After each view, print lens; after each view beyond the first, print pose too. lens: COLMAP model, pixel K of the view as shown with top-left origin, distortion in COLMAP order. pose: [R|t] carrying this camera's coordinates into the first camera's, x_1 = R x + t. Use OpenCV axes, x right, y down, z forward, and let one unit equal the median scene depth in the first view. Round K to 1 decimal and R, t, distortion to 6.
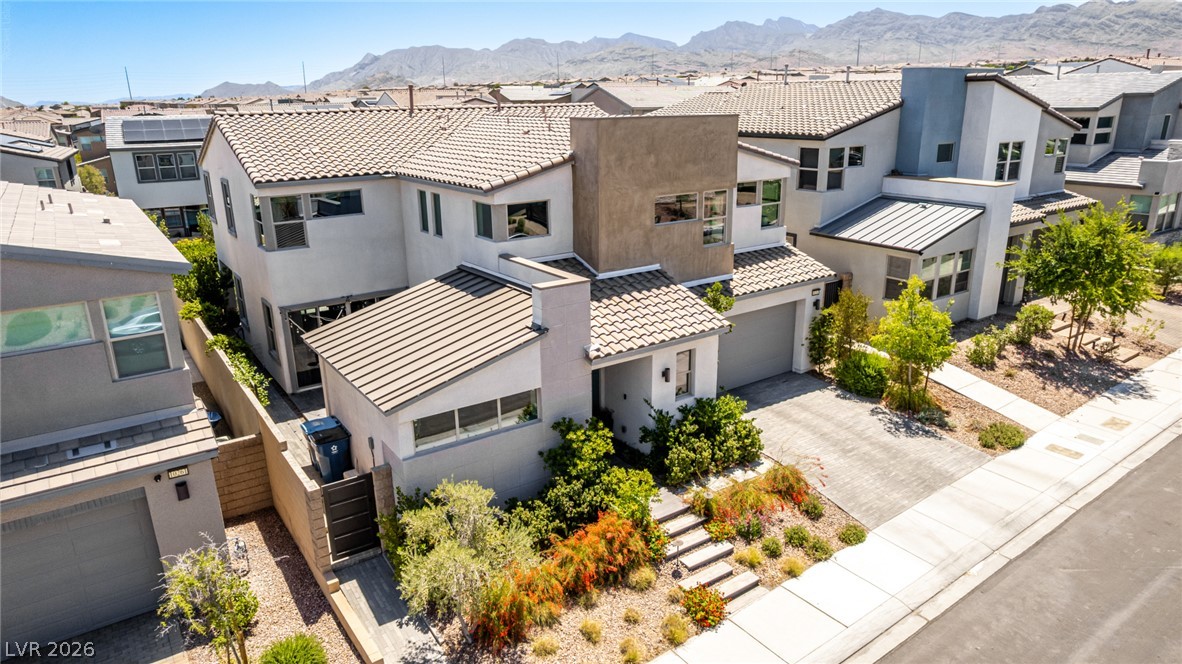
lens RADIAL K [[752.3, 0, 595.2], [0, 752.3, 338.1], [0, 0, 1]] dist [-0.072529, 0.065056]
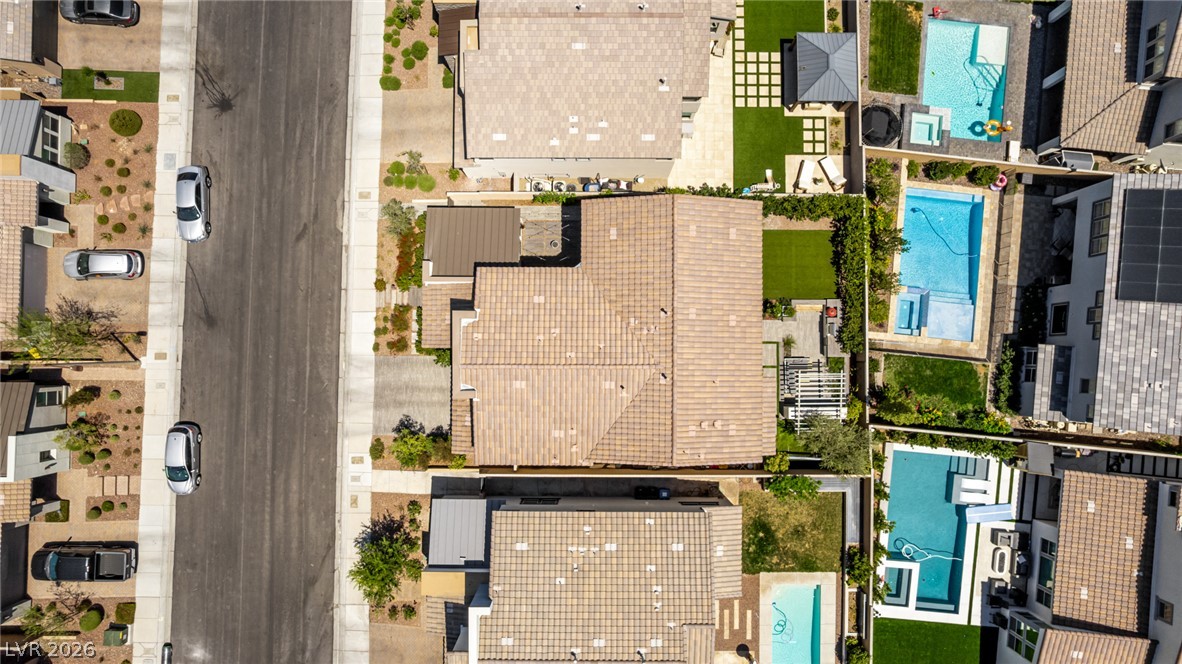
lens RADIAL K [[752.3, 0, 592.3], [0, 752.3, 340.0], [0, 0, 1]] dist [-0.072529, 0.065056]
pose [[-0.579395, 0.814980, -0.010424, -0.136487], [-0.246841, -0.163270, 0.955203, -2.463731], [0.776770, 0.556013, 0.295768, 0.656938]]
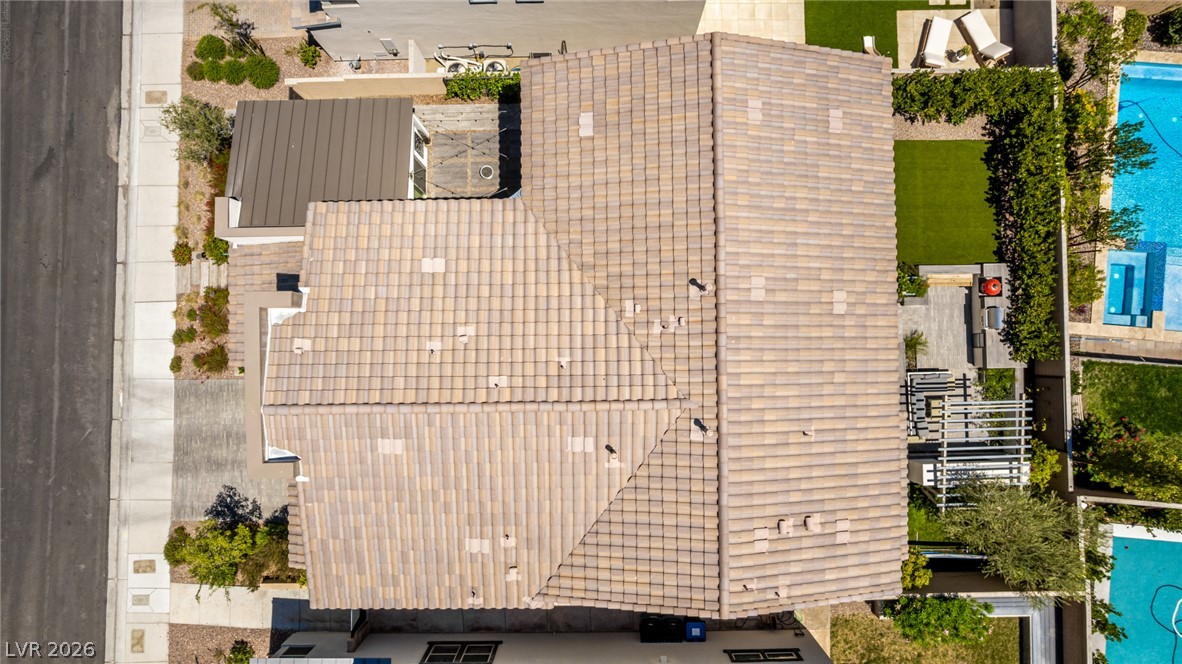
lens RADIAL K [[752.3, 0, 598.4], [0, 752.3, 335.6], [0, 0, 1]] dist [-0.072529, 0.065056]
pose [[-0.565094, 0.824889, -0.015048, -0.200162], [-0.256419, -0.158267, 0.953520, -1.371502], [0.784167, 0.542687, 0.300953, 1.042039]]
